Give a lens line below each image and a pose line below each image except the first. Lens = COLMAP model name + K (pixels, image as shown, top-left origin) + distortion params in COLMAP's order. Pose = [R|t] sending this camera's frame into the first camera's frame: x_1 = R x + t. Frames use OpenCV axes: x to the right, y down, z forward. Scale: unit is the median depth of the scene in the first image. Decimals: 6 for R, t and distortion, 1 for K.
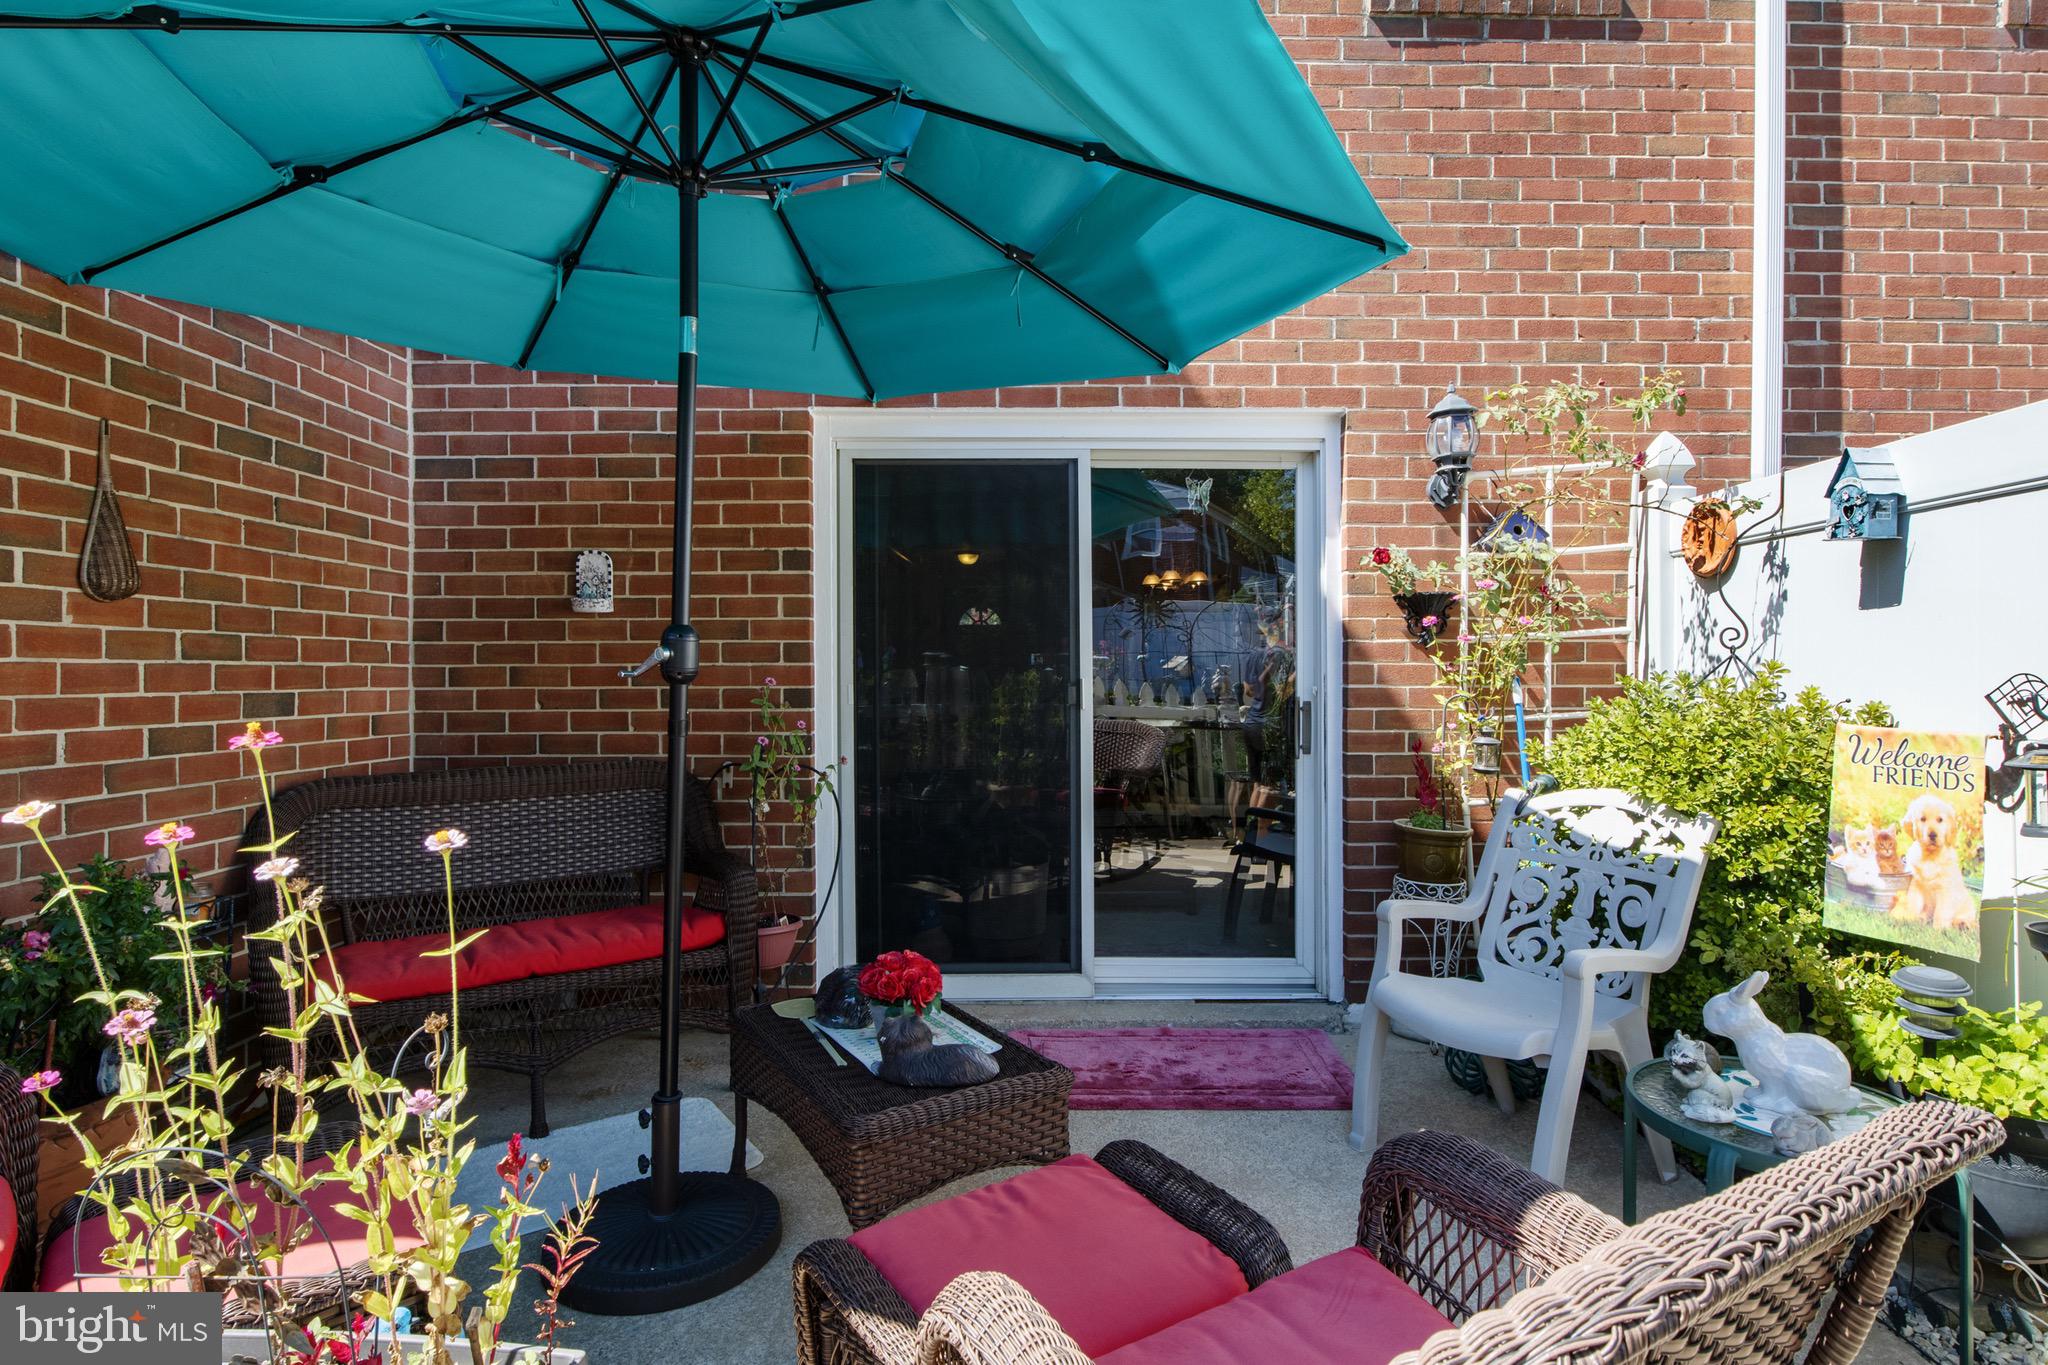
lens RADIAL K [[1120.4, 0, 1032.1], [0, 1120.4, 667.2], [0, 0, 1]] dist [-0.003776, -0.000035]
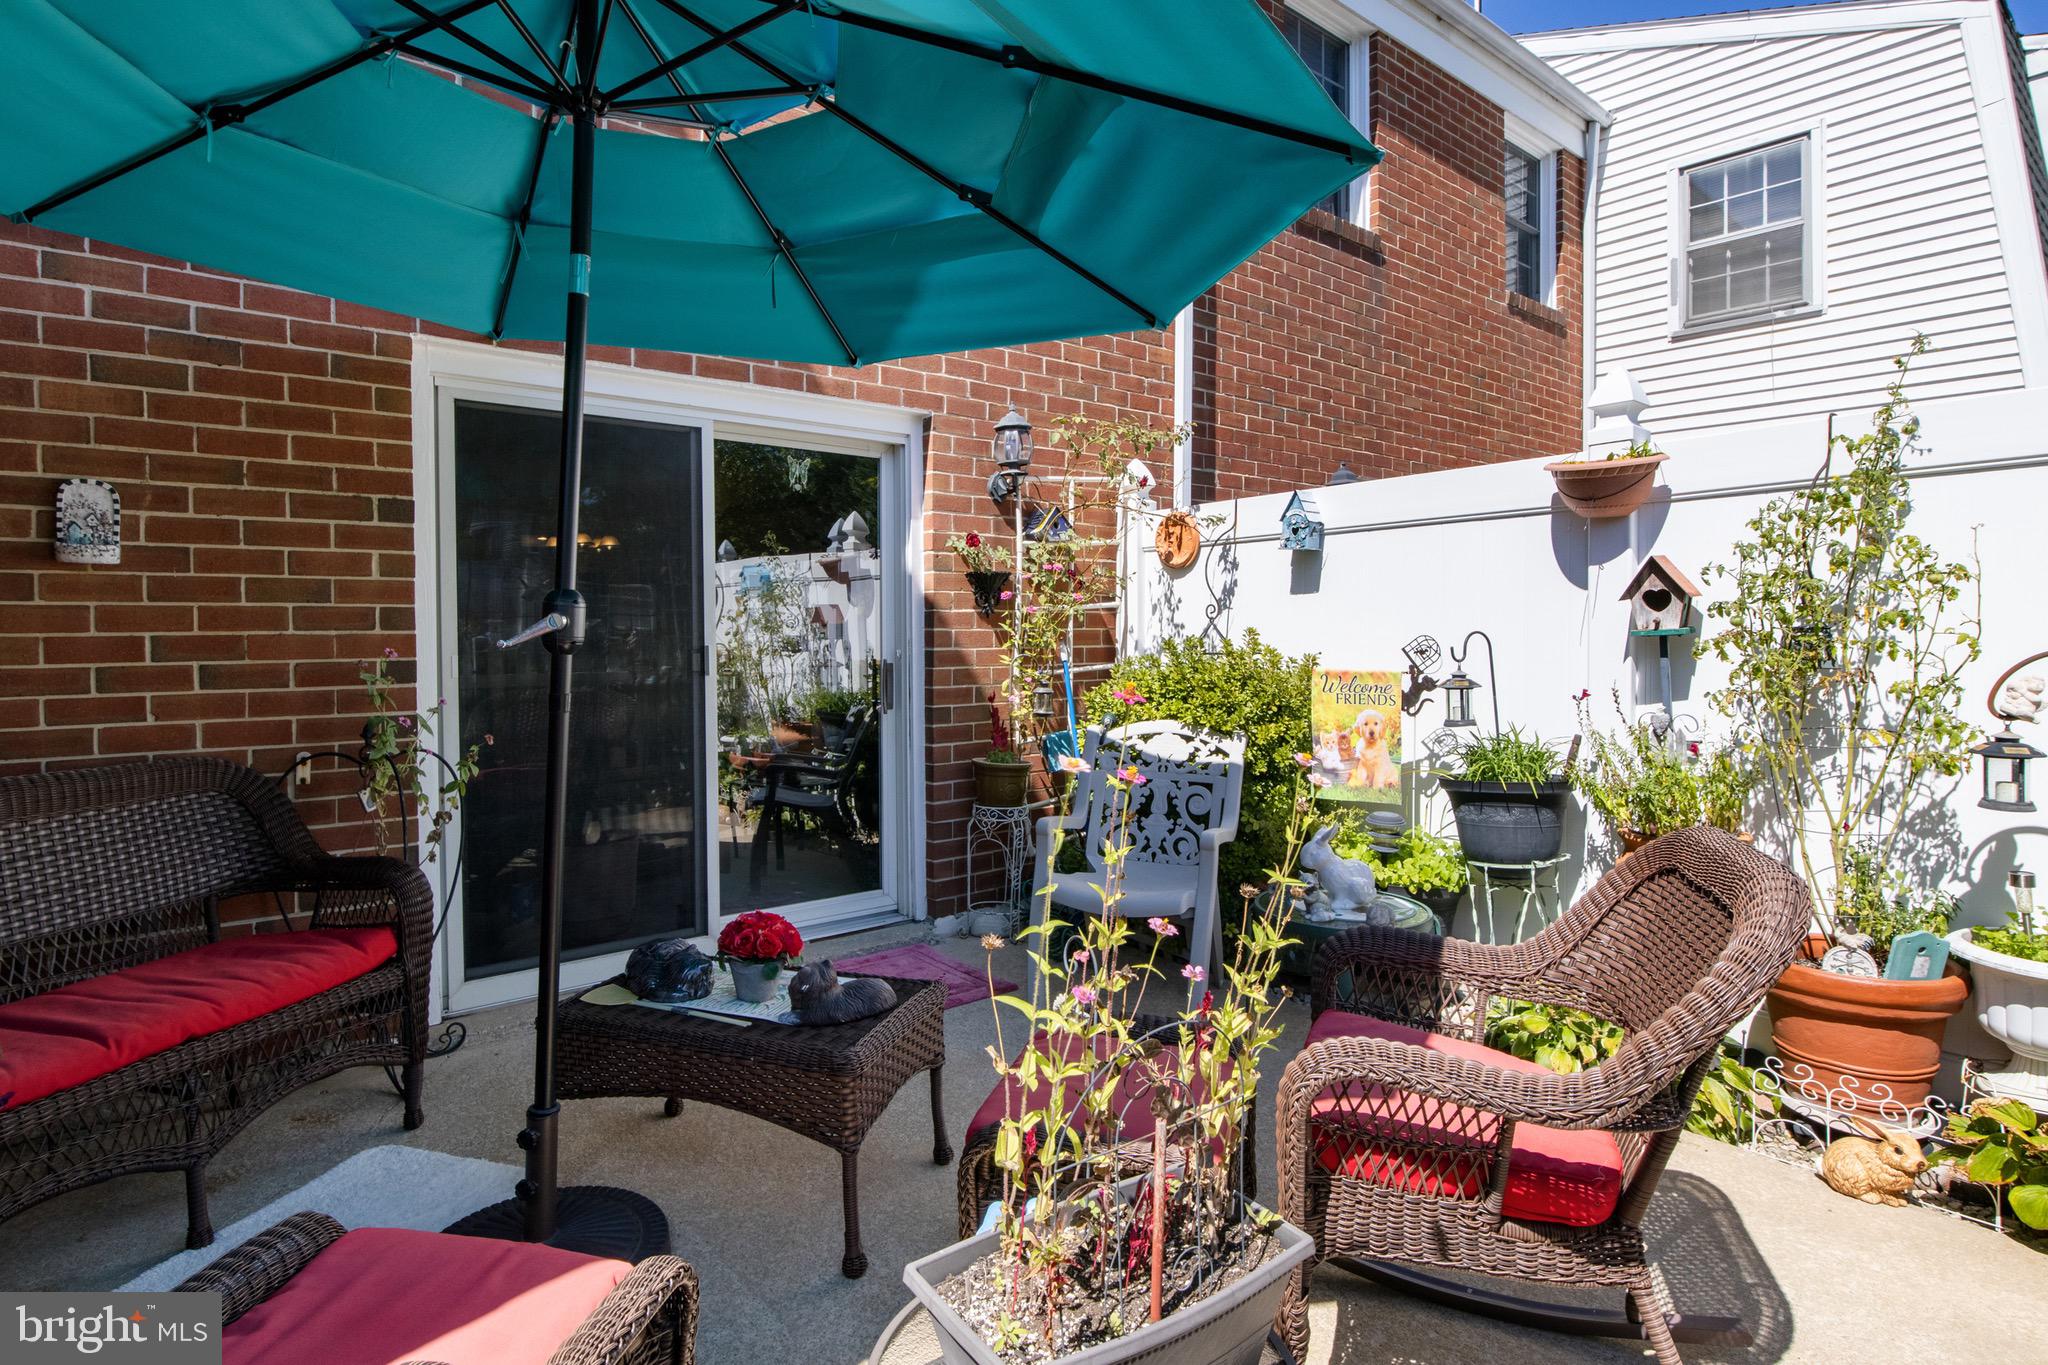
lens RADIAL K [[1120.4, 0, 1035.6], [0, 1120.4, 646.7], [0, 0, 1]] dist [-0.003776, -0.000035]
pose [[0.763650, -0.012251, 0.645514, -0.403135], [0.003820, 0.999888, 0.014458, -0.002347], [-0.645619, -0.008575, 0.763611, 0.035294]]
